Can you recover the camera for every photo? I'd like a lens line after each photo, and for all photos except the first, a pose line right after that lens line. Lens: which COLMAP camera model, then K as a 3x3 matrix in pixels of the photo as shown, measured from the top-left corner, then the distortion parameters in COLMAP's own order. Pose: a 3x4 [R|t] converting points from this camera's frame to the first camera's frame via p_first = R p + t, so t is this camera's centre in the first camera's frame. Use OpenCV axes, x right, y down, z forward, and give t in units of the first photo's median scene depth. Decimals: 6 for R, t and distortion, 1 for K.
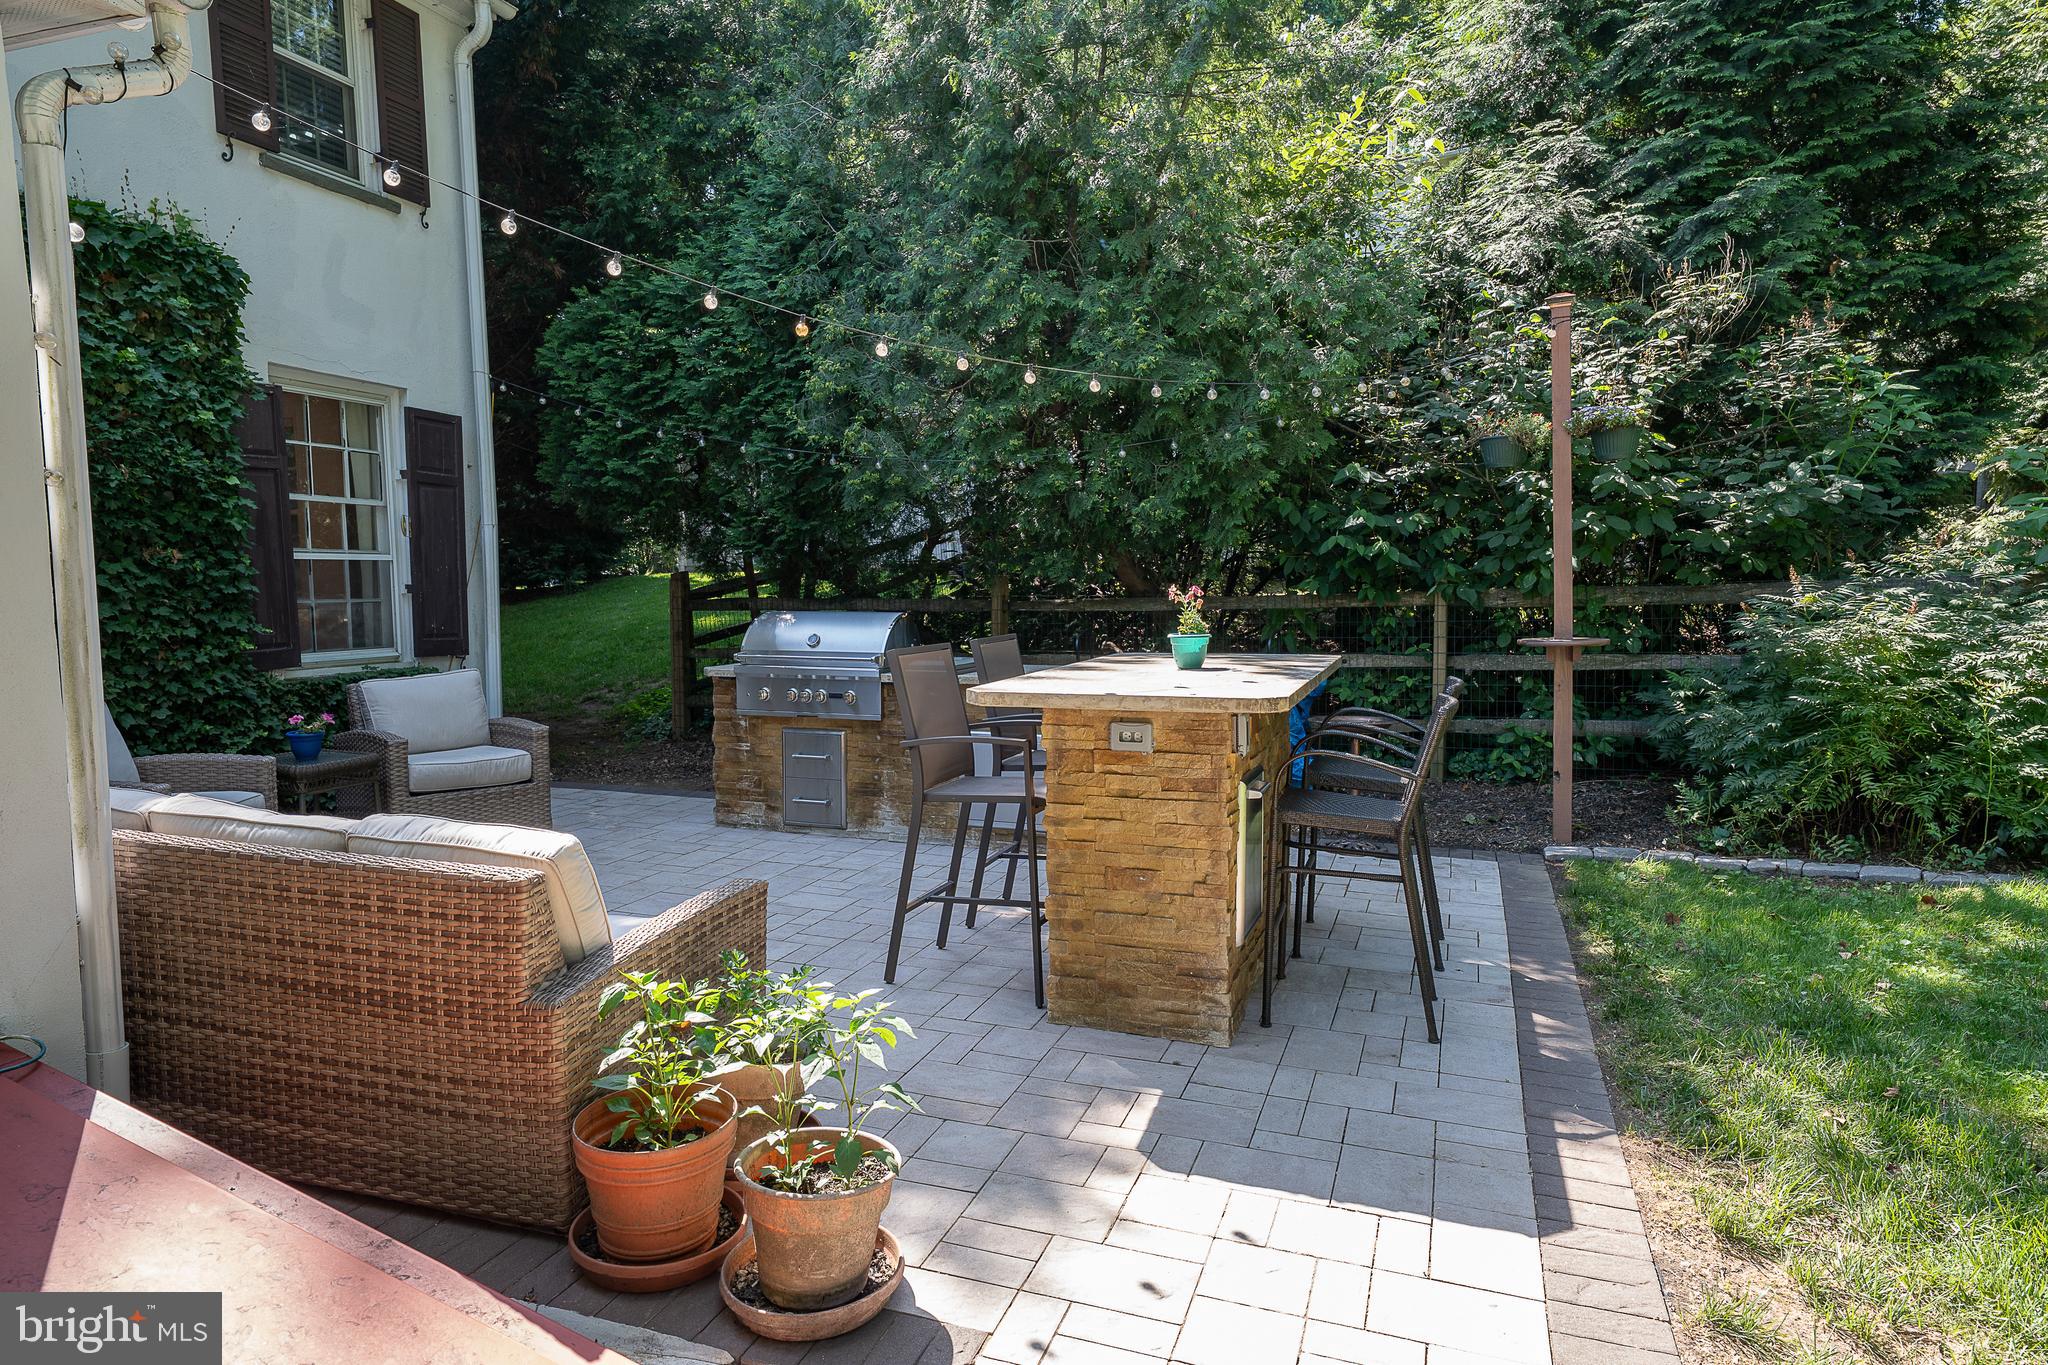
lens RADIAL K [[1229.0, 0, 1027.7], [0, 1229.0, 682.8], [0, 0, 1]] dist [-0.000352, -0.000475]
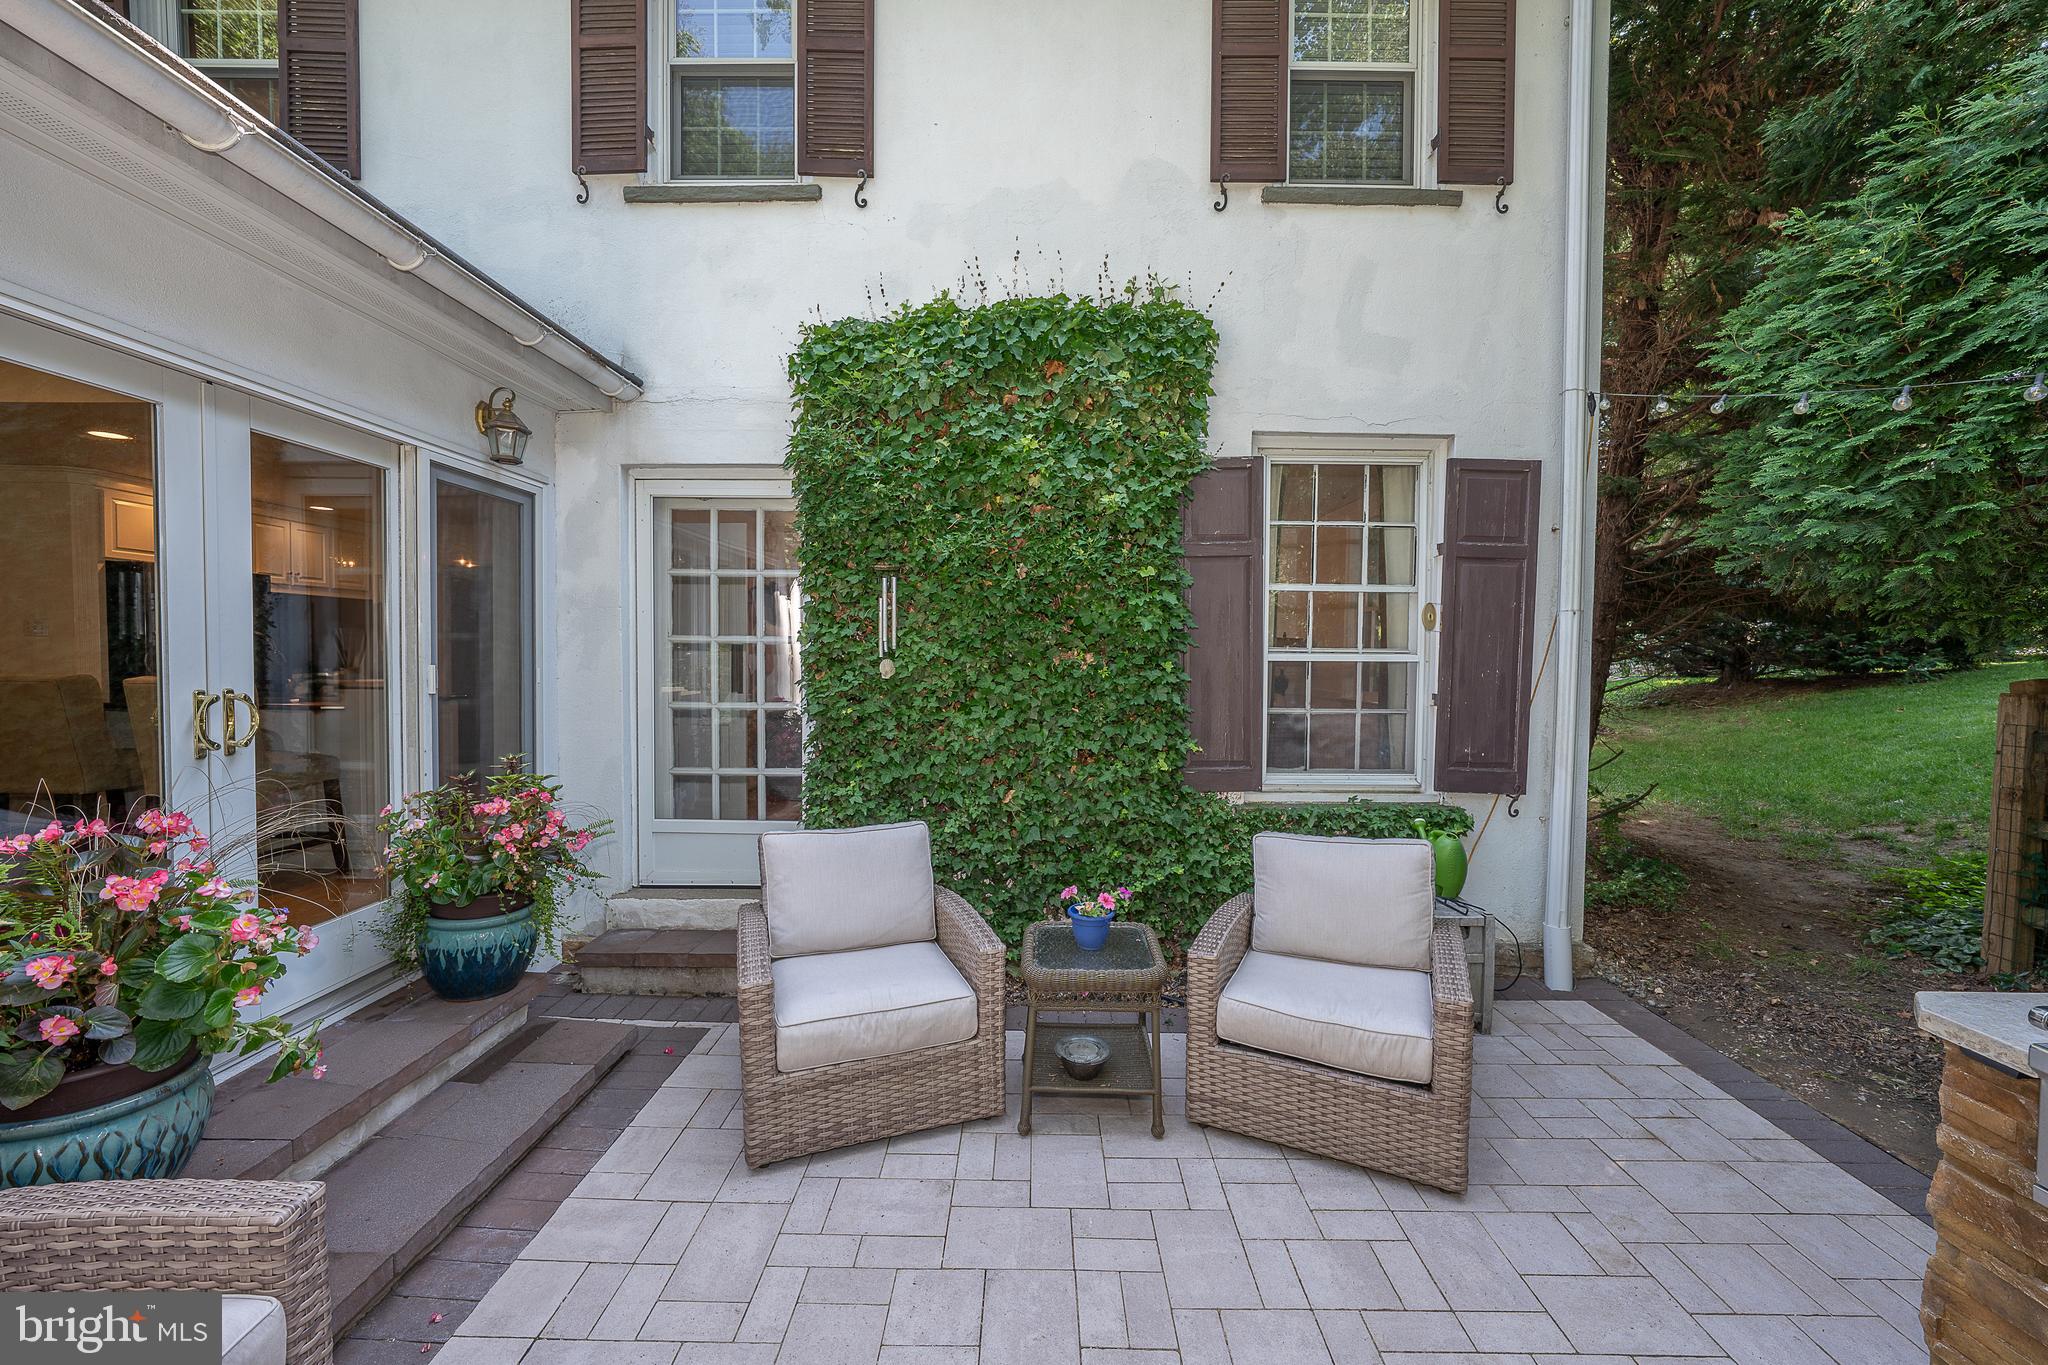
lens RADIAL K [[806.3, 0, 1031.3], [0, 806.3, 676.5], [0, 0, 1]] dist [-0.003598, 0.000921]
pose [[0.333117, 0.041443, -0.941974, -0.150162], [-0.090551, 0.995822, 0.011790, -0.093446], [0.938527, 0.081369, 0.335478, 0.755798]]
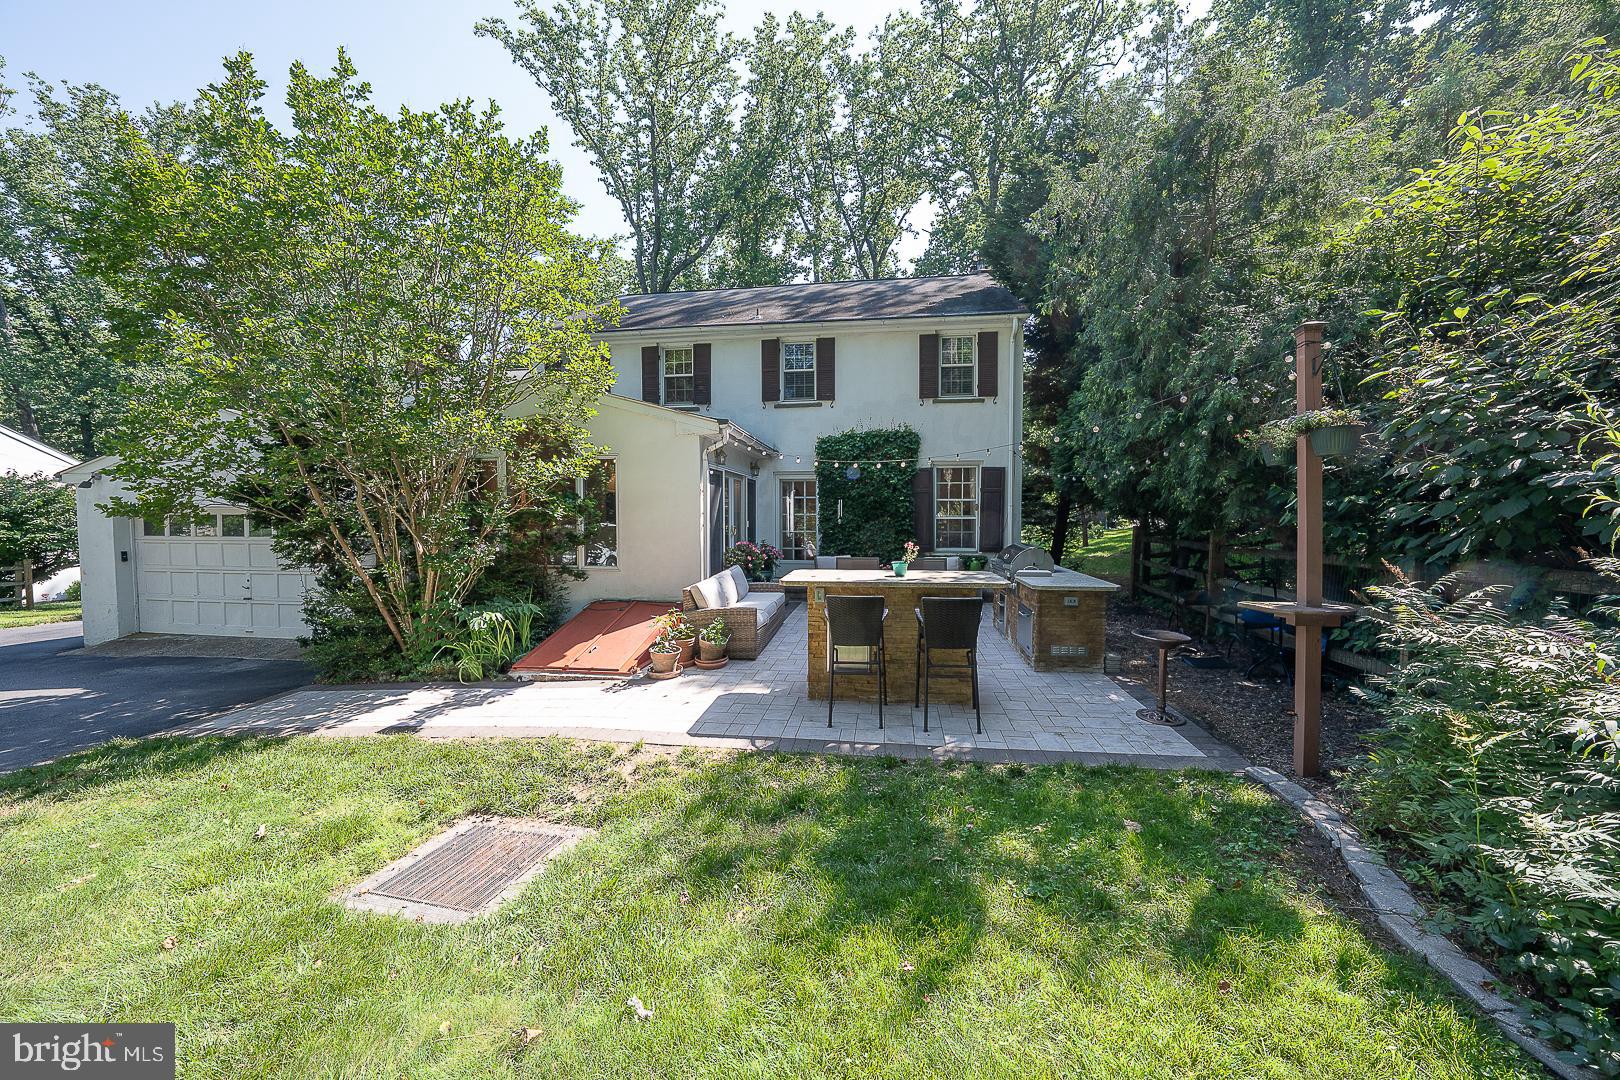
lens RADIAL K [[548.7, 0, 821.8], [0, 548.7, 534.3], [0, 0, 1]] dist [-0.000639, -0.000023]
pose [[0.219718, 0.041284, -0.974690, 0.874652], [-0.084692, 0.996139, 0.023101, -0.077326], [0.971880, 0.077473, 0.222366, 0.433490]]
